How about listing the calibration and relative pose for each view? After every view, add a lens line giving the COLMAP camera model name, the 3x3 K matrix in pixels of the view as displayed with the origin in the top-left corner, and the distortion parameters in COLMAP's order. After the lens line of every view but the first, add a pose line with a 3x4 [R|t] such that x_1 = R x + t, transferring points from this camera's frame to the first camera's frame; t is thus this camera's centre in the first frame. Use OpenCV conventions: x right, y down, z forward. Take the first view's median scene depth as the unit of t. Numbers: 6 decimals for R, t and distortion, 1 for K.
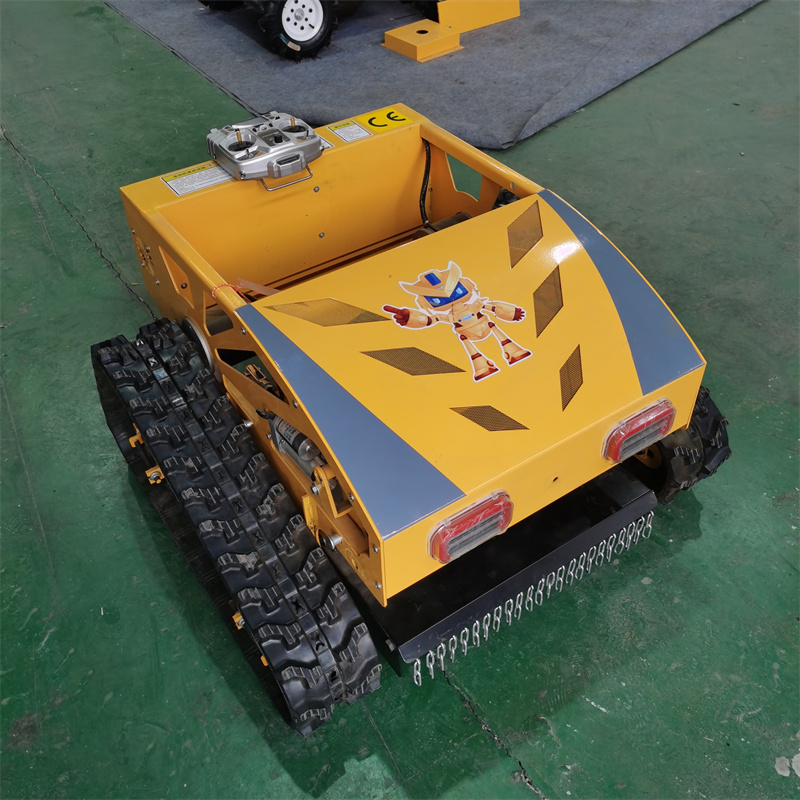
lens RADIAL K [[823.9, 0, 401.8], [0, 823.9, 398.6], [0, 0, 1]] dist [0.029214, 0.000000]
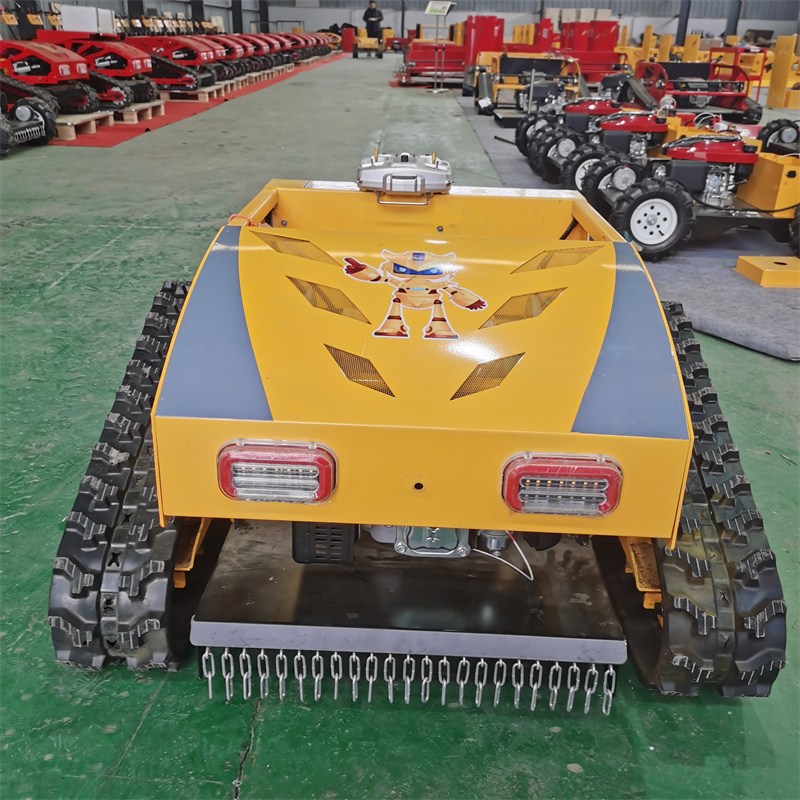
lens RADIAL K [[823.9, 0, 399.0], [0, 823.9, 401.8], [0, 0, 1]] dist [0.029214, 0.000000]
pose [[0.812334, 0.284590, -0.509040, 0.535612], [-0.434304, 0.877745, -0.202345, 0.190136], [0.389222, 0.385450, 0.836621, 0.305067]]
